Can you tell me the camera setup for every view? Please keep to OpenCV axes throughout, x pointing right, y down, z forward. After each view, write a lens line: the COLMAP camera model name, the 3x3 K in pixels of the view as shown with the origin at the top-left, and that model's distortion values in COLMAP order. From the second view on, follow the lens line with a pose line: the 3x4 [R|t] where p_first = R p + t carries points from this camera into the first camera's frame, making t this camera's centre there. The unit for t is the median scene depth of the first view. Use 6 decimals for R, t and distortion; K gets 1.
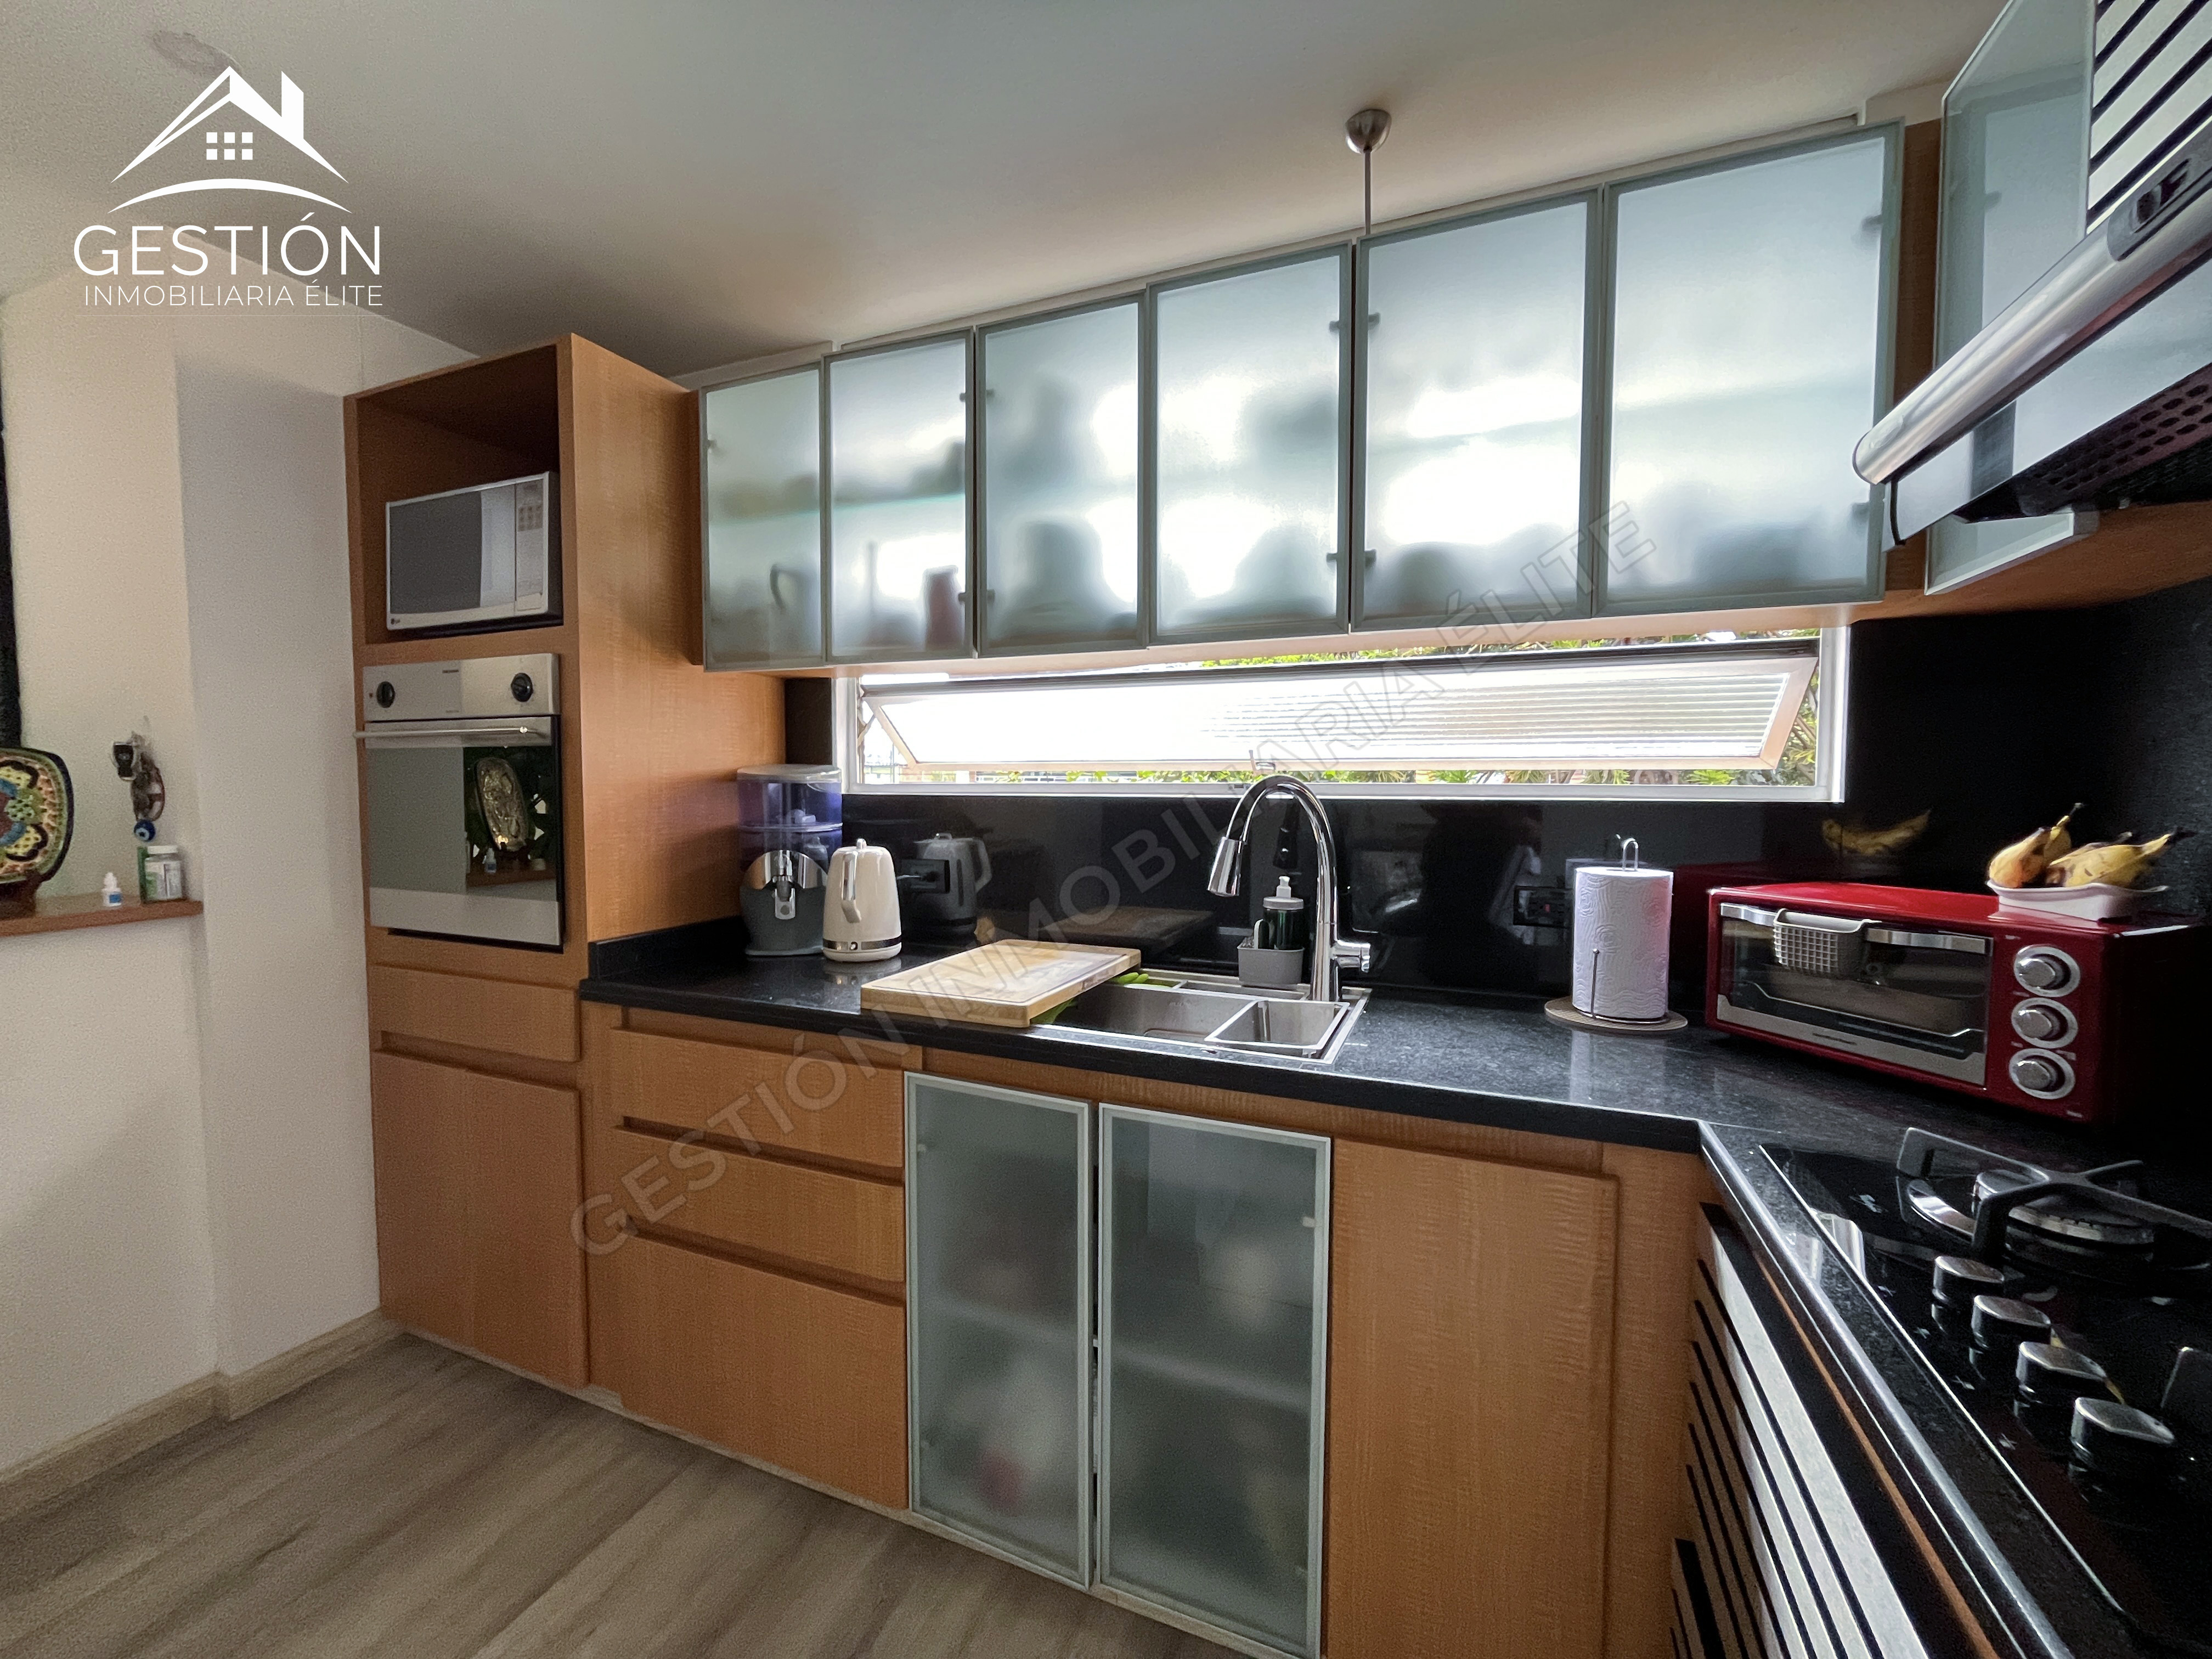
lens RADIAL K [[899.2, 0, 1094.4], [0, 899.2, 831.3], [0, 0, 1]] dist [-0.002589, -0.000046]
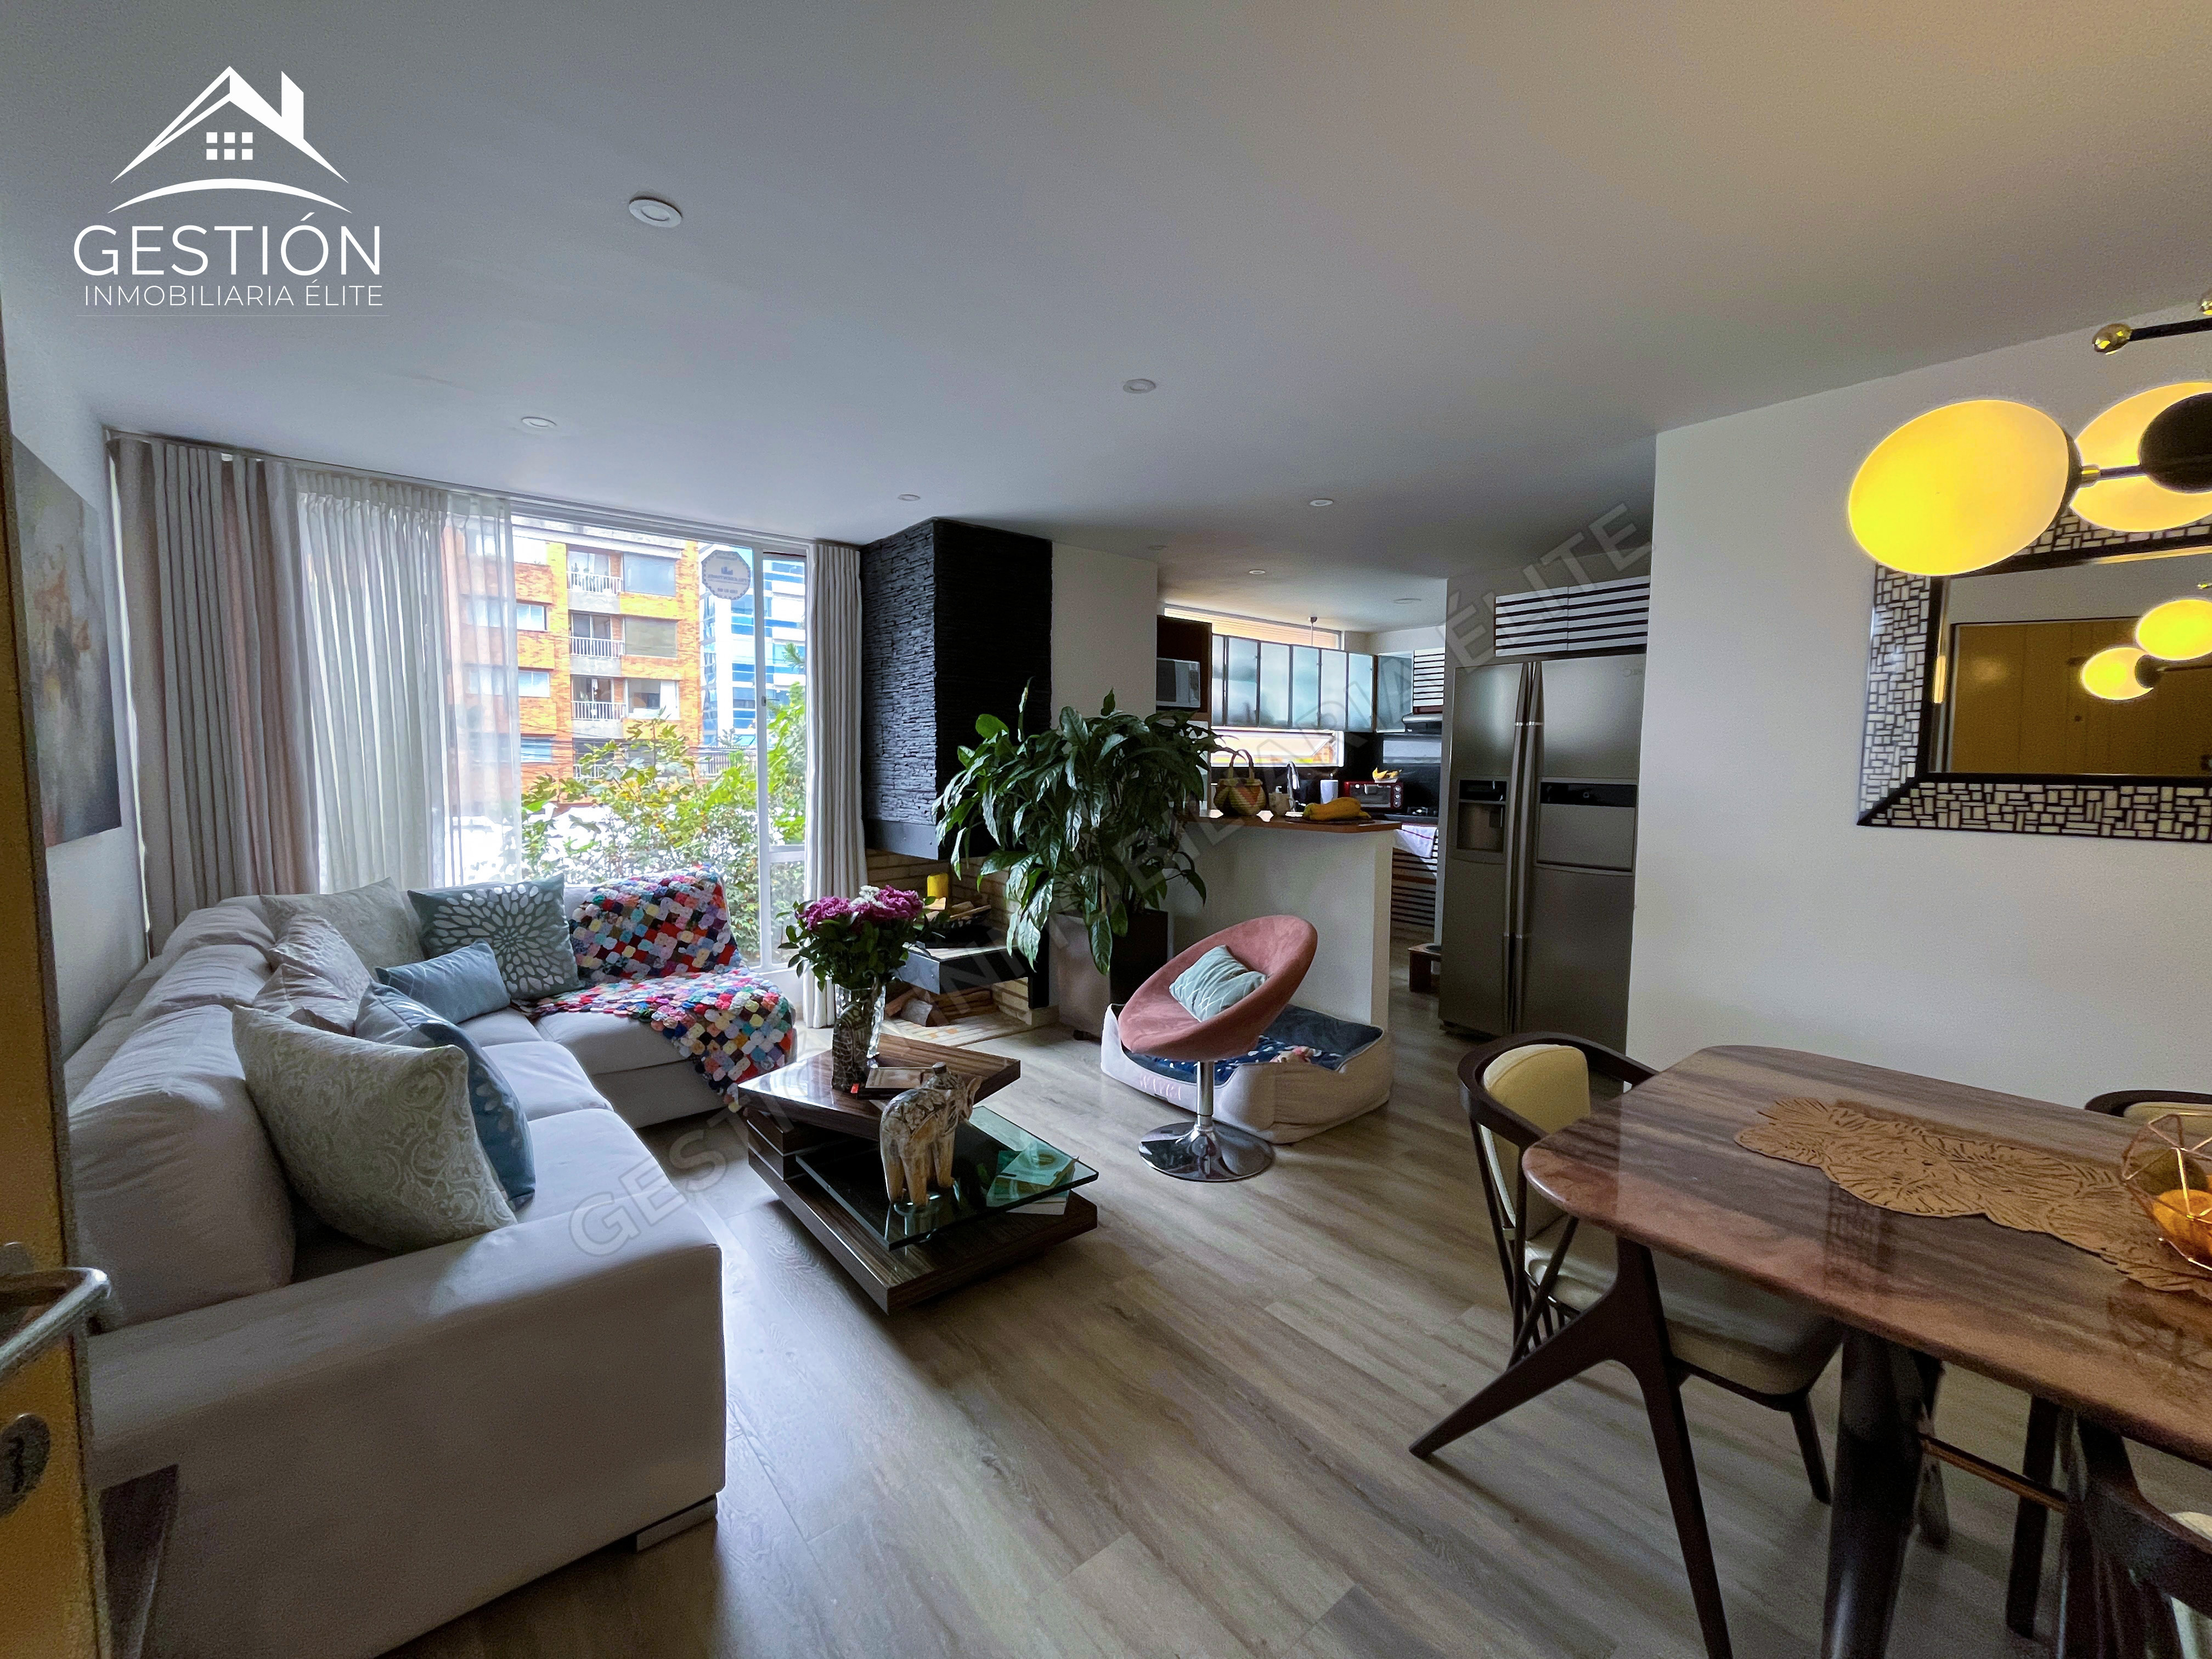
lens RADIAL K [[899.2, 0, 1096.4], [0, 899.2, 827.2], [0, 0, 1]] dist [-0.002589, -0.000046]
pose [[0.463486, -0.065429, 0.883685, -4.015593], [0.043865, 0.997742, 0.050867, -0.005723], [-0.885018, 0.015186, 0.465309, -0.131466]]
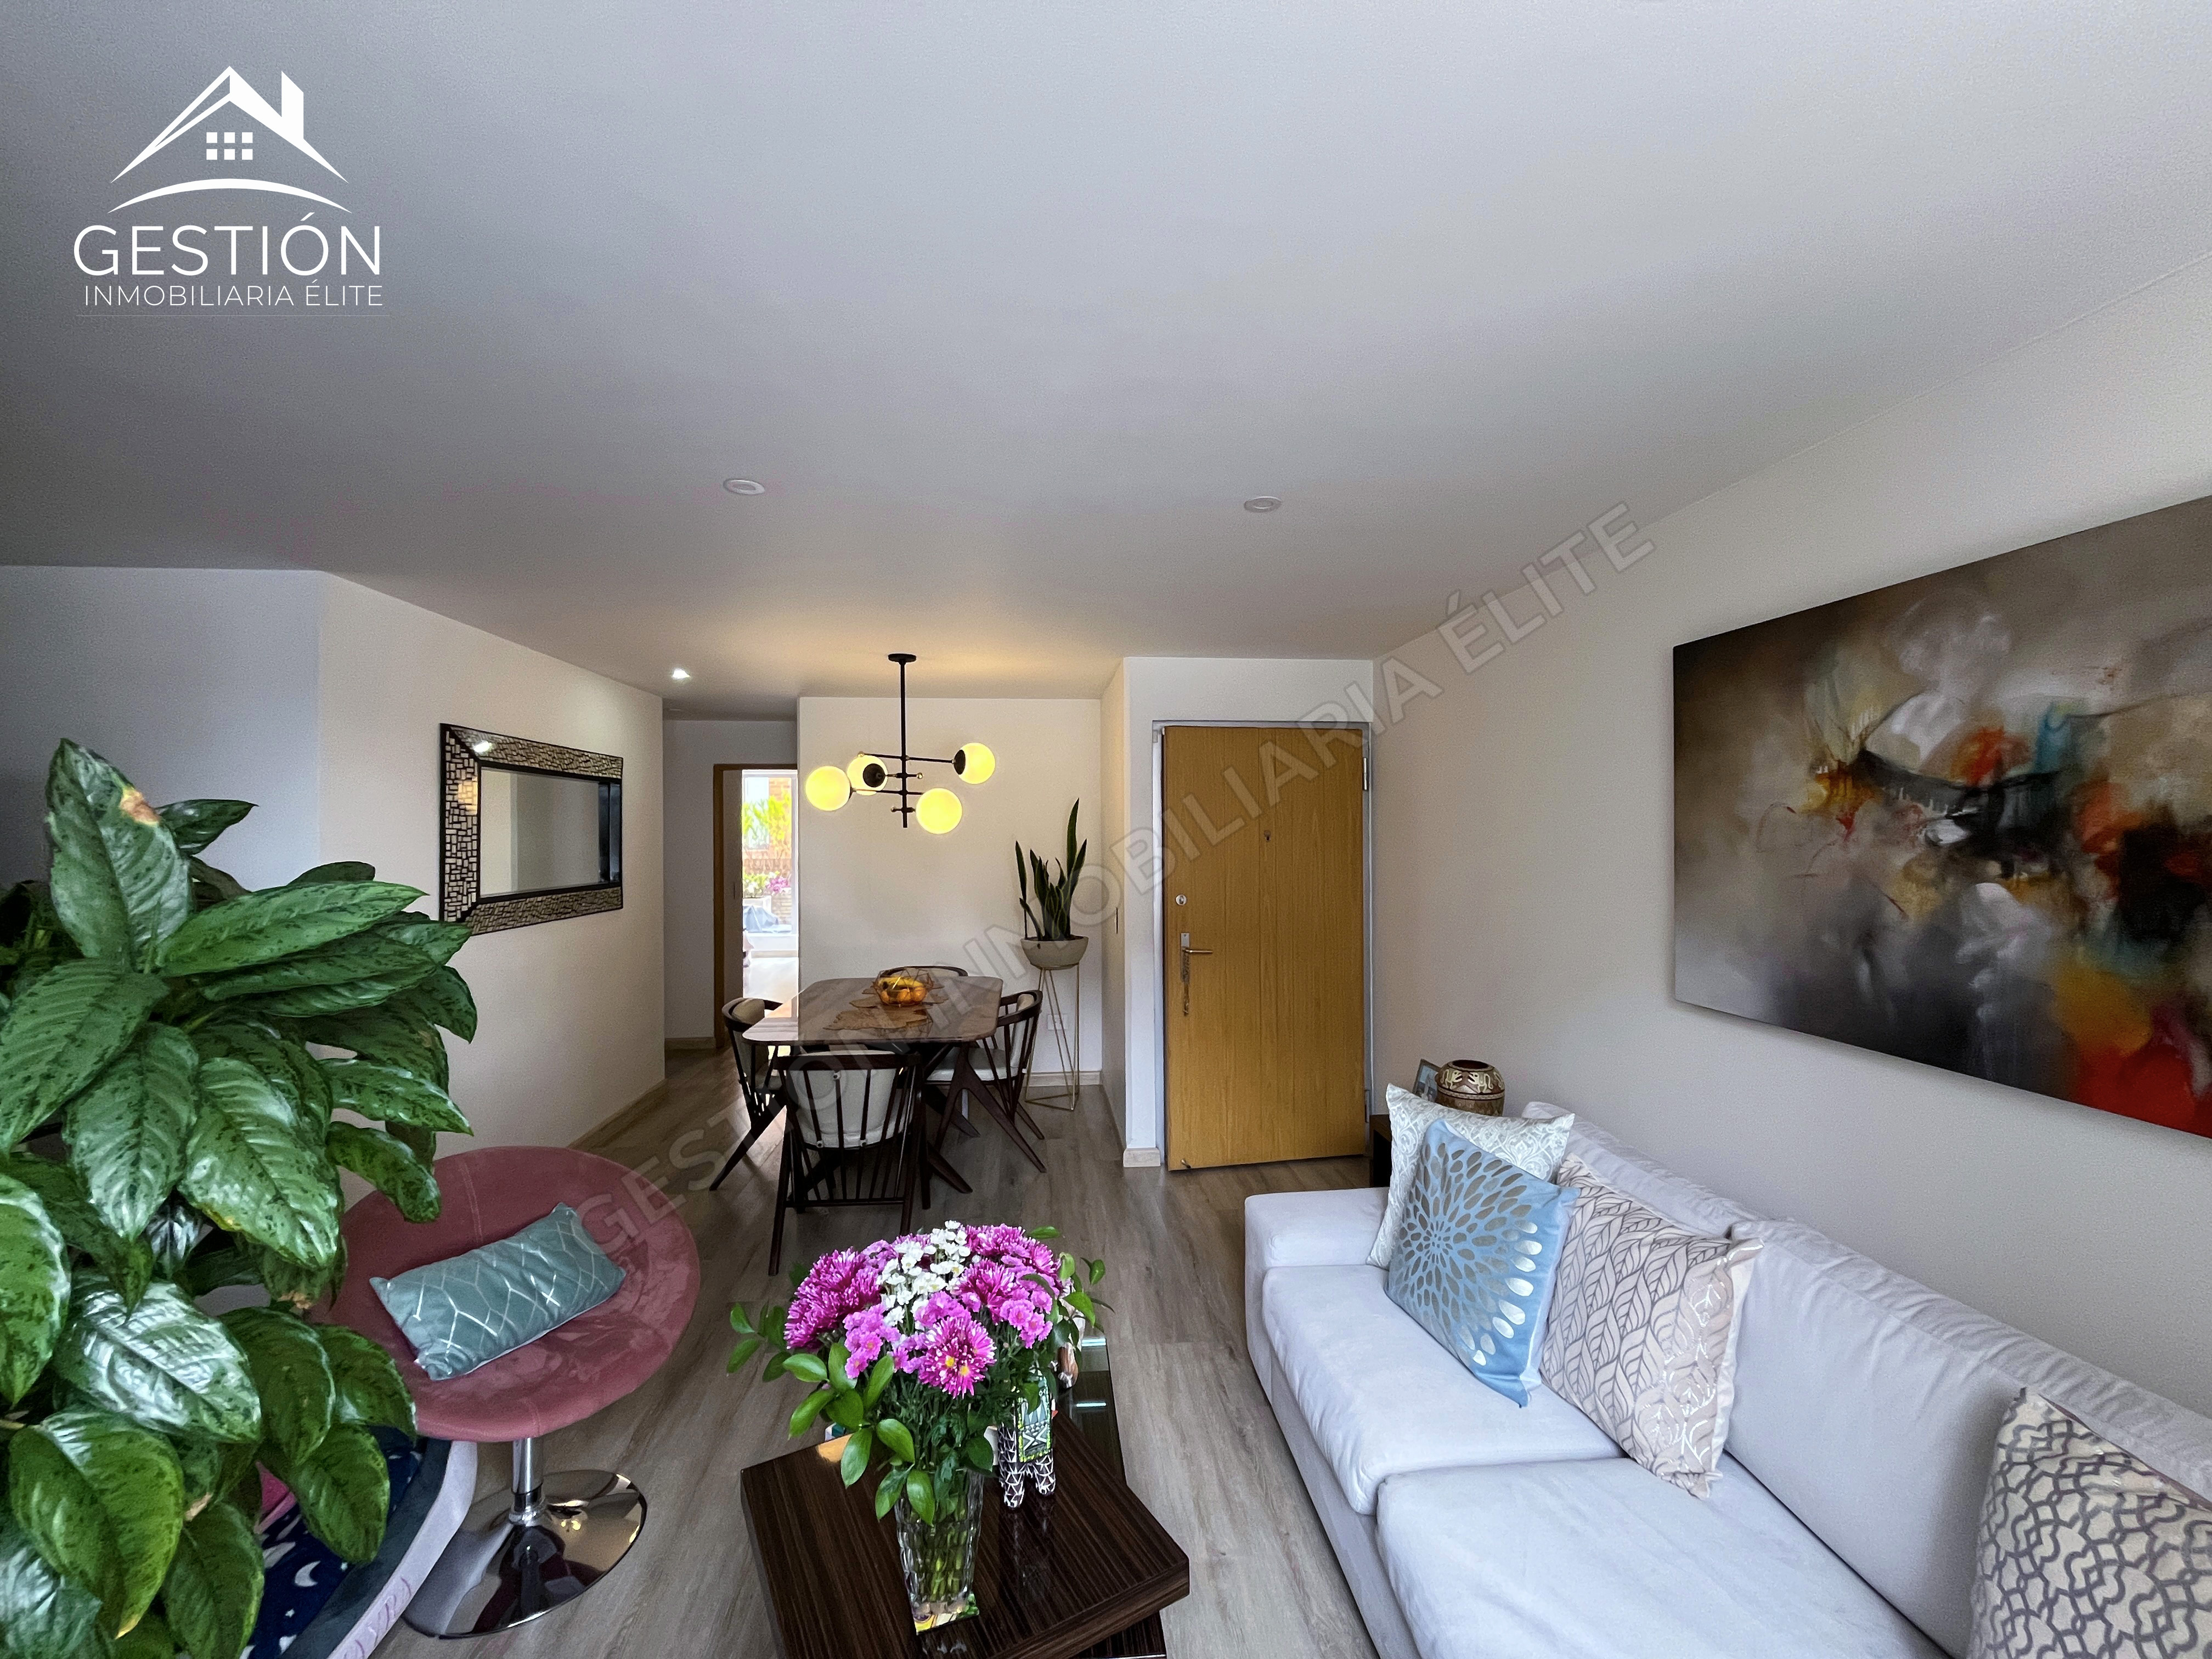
lens RADIAL K [[899.2, 0, 1099.3], [0, 899.2, 831.0], [0, 0, 1]] dist [-0.002589, -0.000046]
pose [[-0.880805, 0.003578, -0.473466, -2.321526], [-0.021793, 0.998605, 0.048088, -0.268057], [0.472978, 0.052674, -0.879498, 2.026964]]
